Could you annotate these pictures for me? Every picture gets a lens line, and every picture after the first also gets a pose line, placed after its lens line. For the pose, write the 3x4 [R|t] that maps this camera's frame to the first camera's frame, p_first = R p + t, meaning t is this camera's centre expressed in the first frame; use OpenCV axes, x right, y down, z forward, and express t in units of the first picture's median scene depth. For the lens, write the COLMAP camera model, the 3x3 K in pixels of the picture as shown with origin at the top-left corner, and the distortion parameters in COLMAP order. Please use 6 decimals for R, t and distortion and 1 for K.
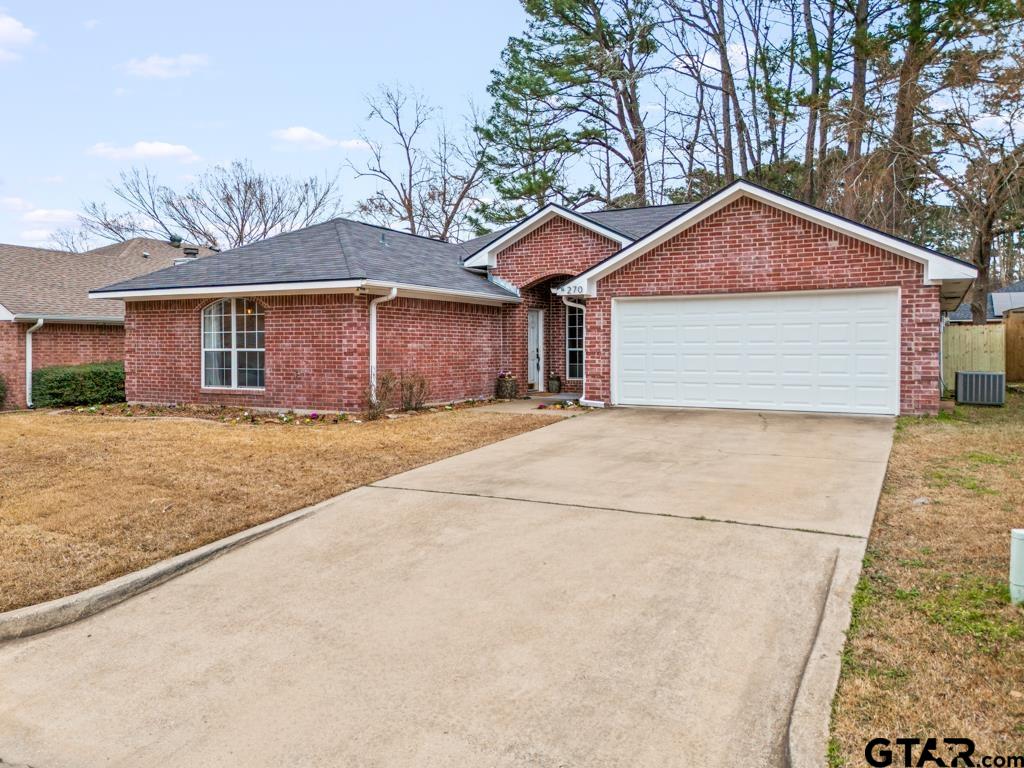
lens RADIAL K [[722.7, 0, 512.0], [0, 722.7, 384.0], [0, 0, 1]] dist [0.031906, -0.000197]
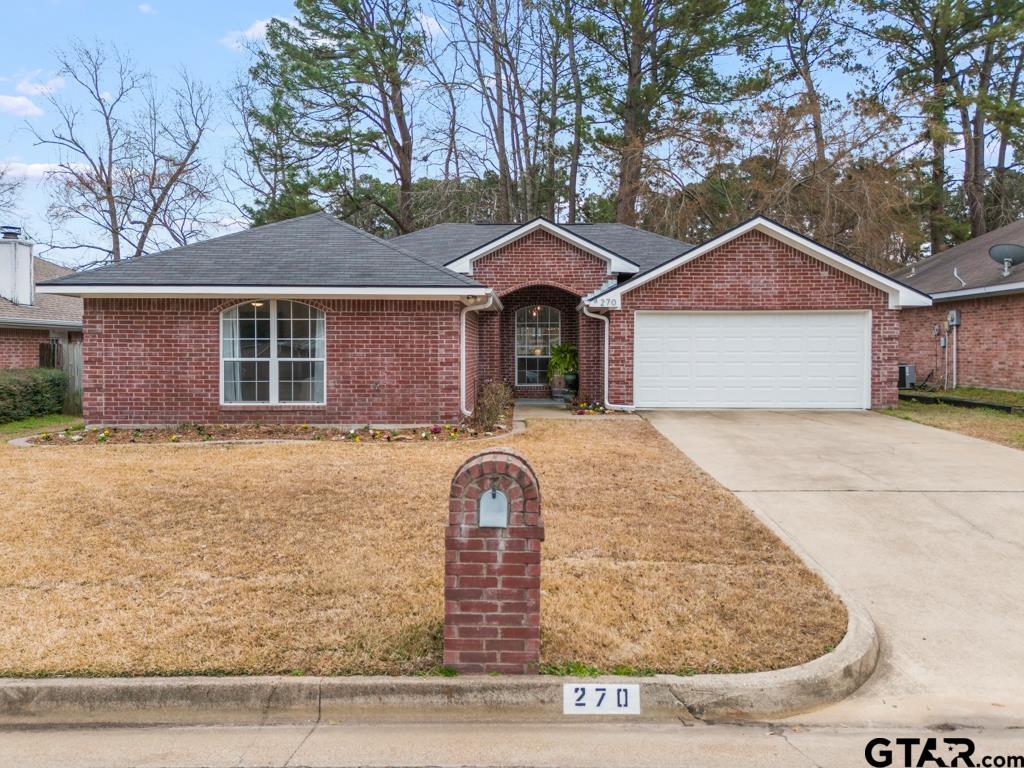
lens RADIAL K [[722.7, 0, 512.0], [0, 722.7, 384.0], [0, 0, 1]] dist [0.031906, -0.000197]
pose [[0.899547, -0.018679, 0.436424, -0.533116], [0.020214, 0.999795, 0.001126, -0.013602], [-0.436355, 0.007809, 0.899741, 0.098707]]
